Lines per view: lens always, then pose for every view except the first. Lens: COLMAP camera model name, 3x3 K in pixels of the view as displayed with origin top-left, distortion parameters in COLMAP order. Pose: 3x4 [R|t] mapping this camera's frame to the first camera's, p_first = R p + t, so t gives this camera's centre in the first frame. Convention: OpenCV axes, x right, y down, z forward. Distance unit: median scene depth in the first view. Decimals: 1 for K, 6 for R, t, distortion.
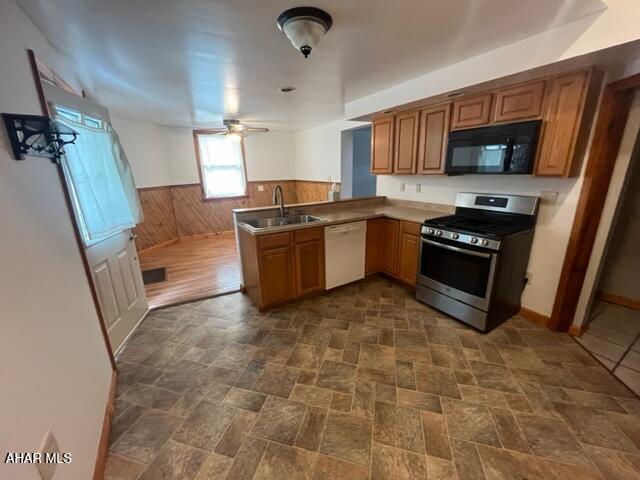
lens RADIAL K [[256.9, 0, 321.8], [0, 256.9, 238.8], [0, 0, 1]] dist [-0.000362, 0.000010]
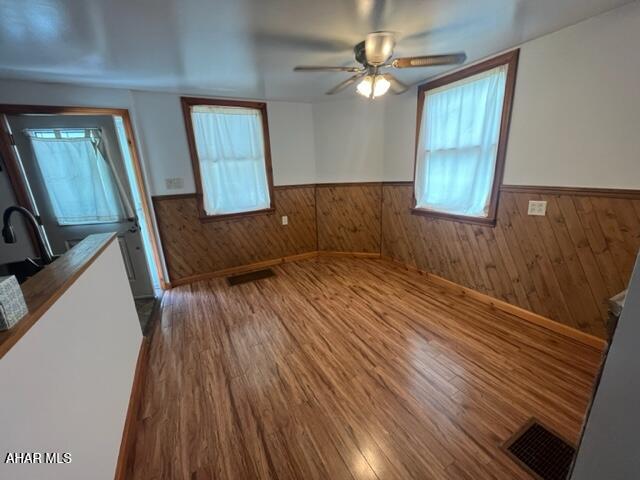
lens RADIAL K [[256.9, 0, 324.3], [0, 256.9, 240.1], [0, 0, 1]] dist [-0.000362, 0.000010]
pose [[-0.033501, 0.285019, -0.957936, 0.136625], [-0.237953, 0.928638, 0.284623, -0.217474], [0.970699, 0.237479, 0.036711, 0.839112]]
